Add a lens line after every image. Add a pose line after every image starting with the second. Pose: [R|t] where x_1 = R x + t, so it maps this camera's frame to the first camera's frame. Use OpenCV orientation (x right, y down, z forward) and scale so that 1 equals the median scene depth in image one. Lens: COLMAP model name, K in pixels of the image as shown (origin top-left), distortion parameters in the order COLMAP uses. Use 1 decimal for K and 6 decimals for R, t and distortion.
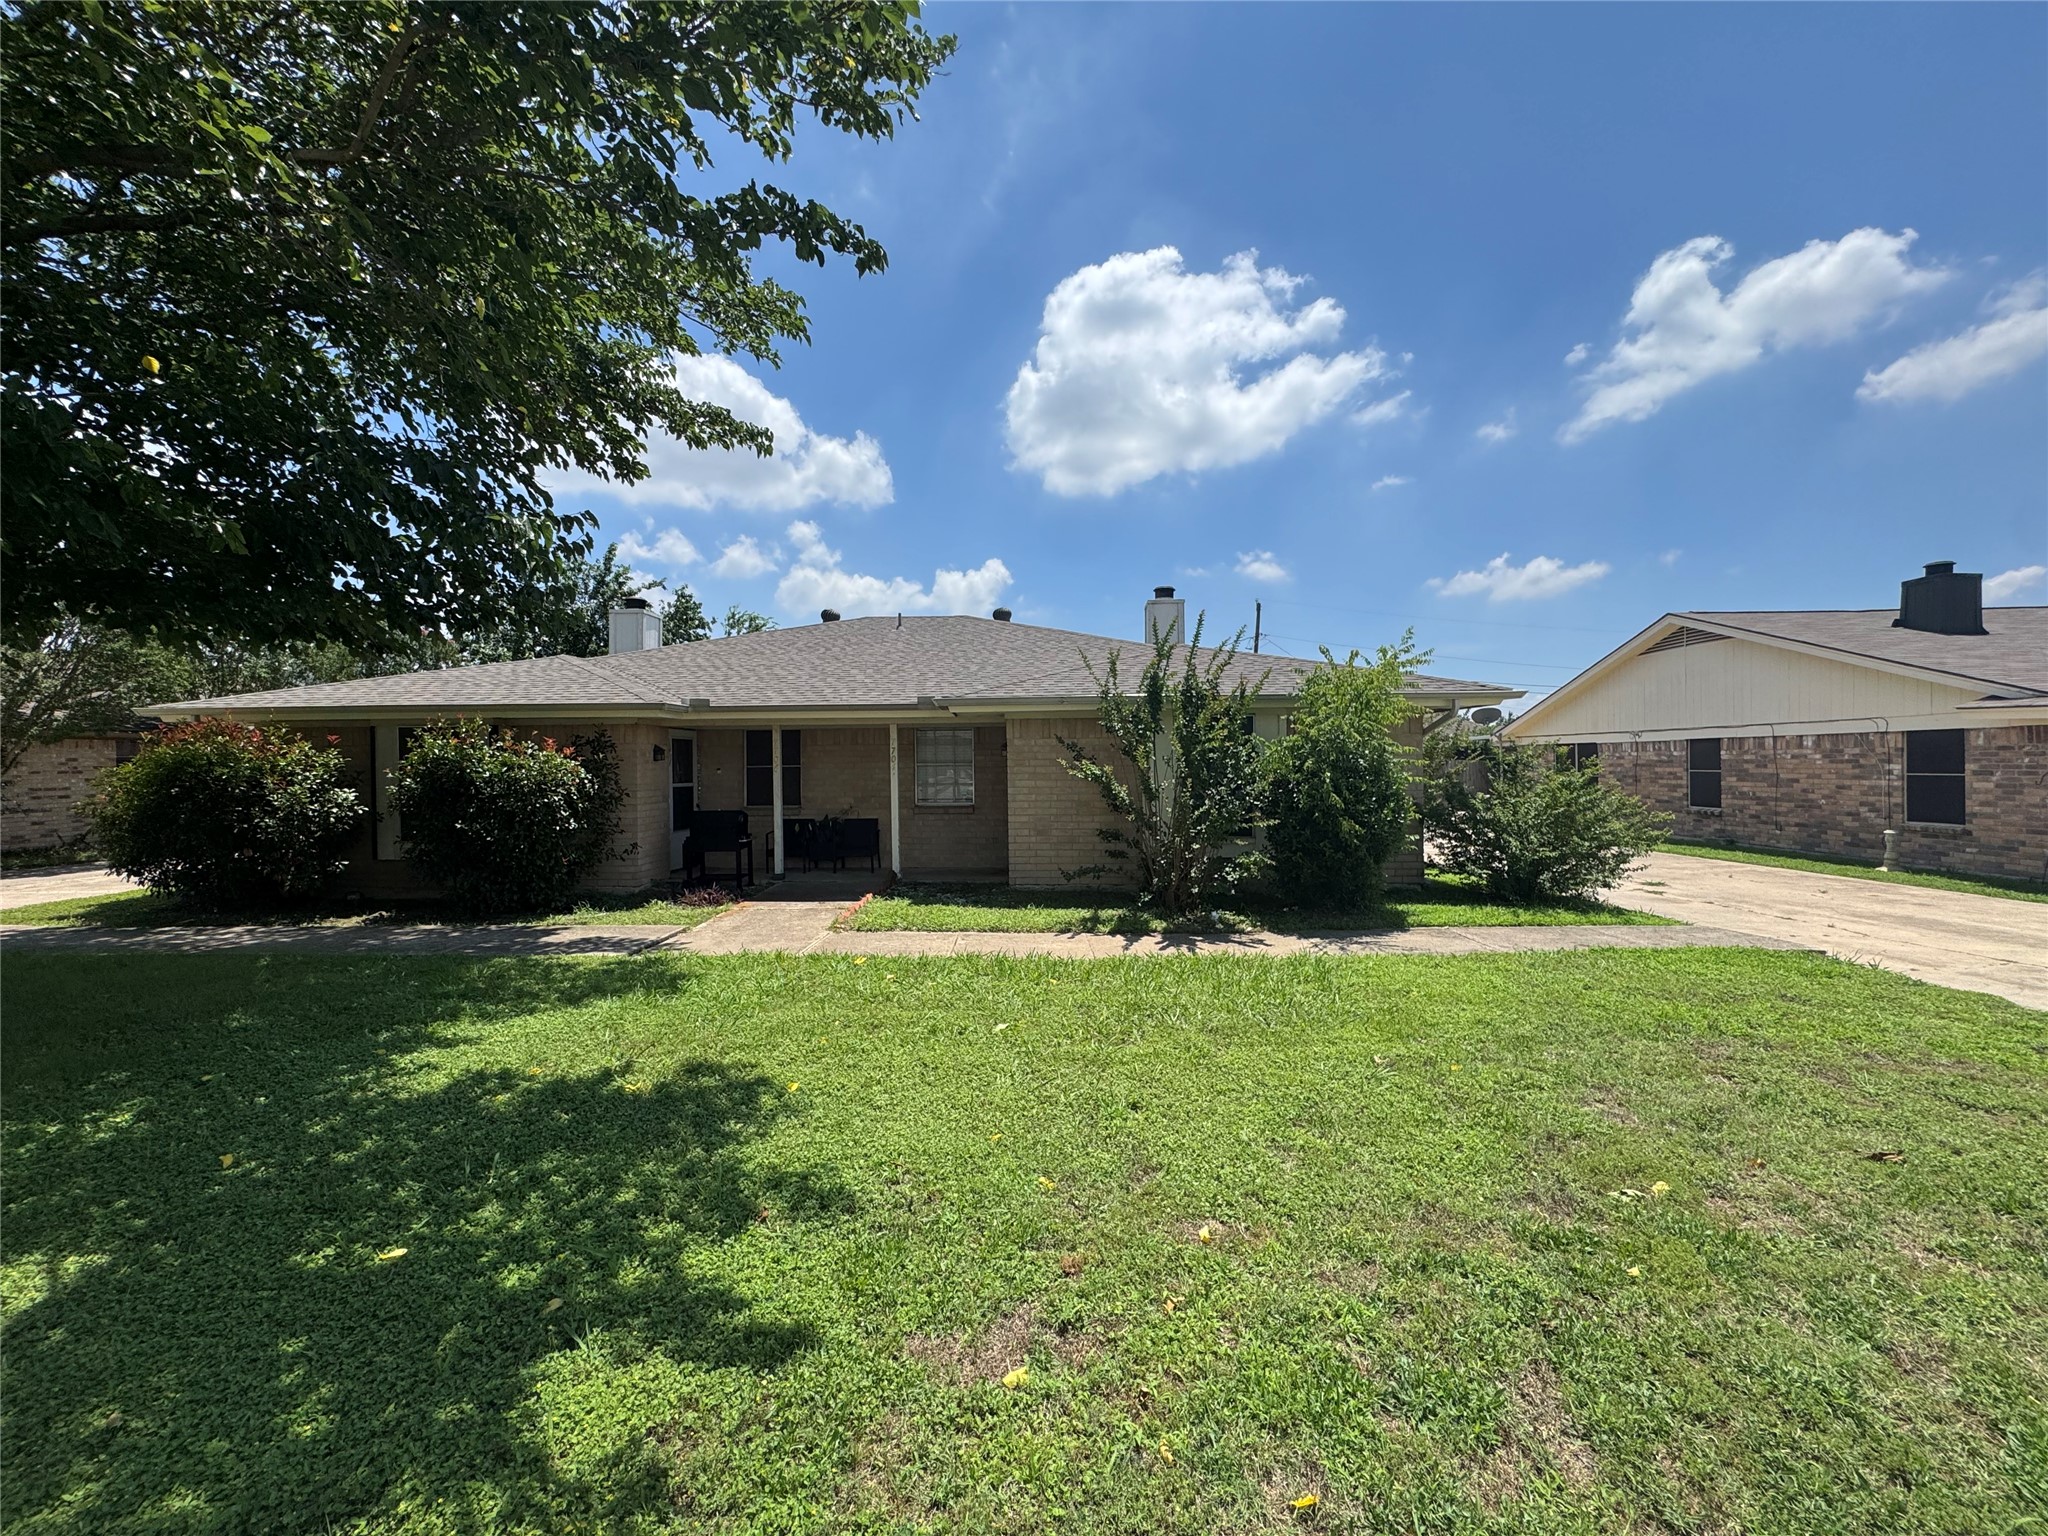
lens RADIAL K [[818.5, 0, 1024.7], [0, 818.5, 764.0], [0, 0, 1]] dist [-0.004686, 0.000385]
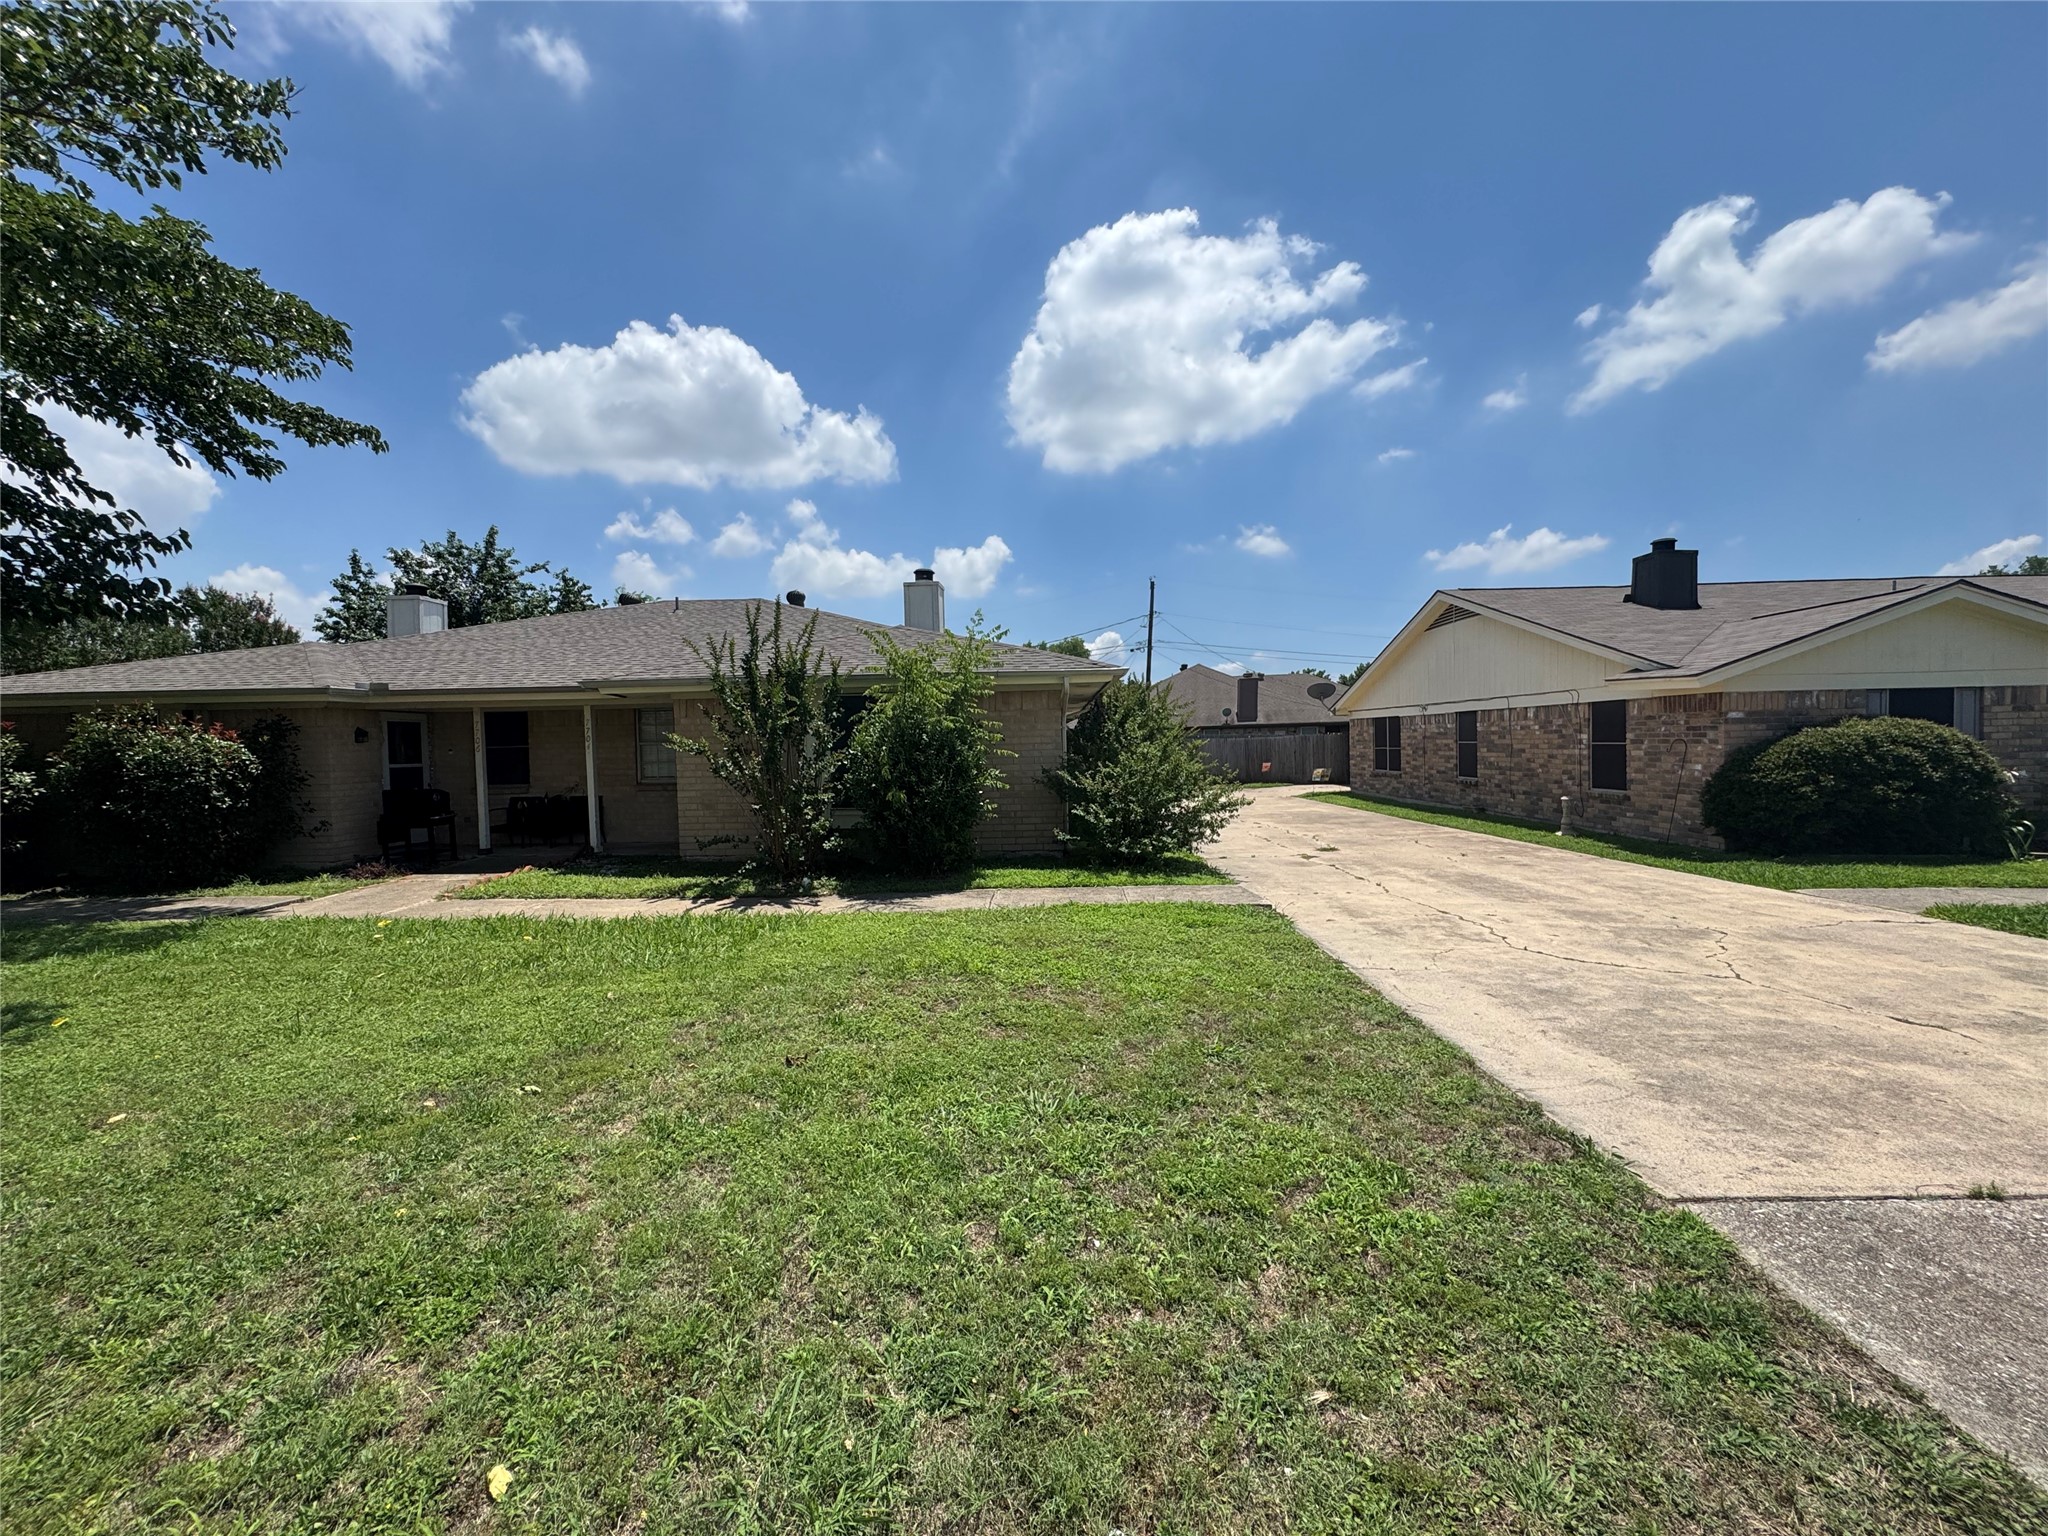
lens RADIAL K [[818.5, 0, 1024.7], [0, 818.5, 764.0], [0, 0, 1]] dist [-0.004686, 0.000385]
pose [[0.999902, -0.010376, 0.009349, 0.364169], [0.010129, 0.999607, 0.026147, 0.004471], [-0.009617, -0.026050, 0.999614, -0.051317]]
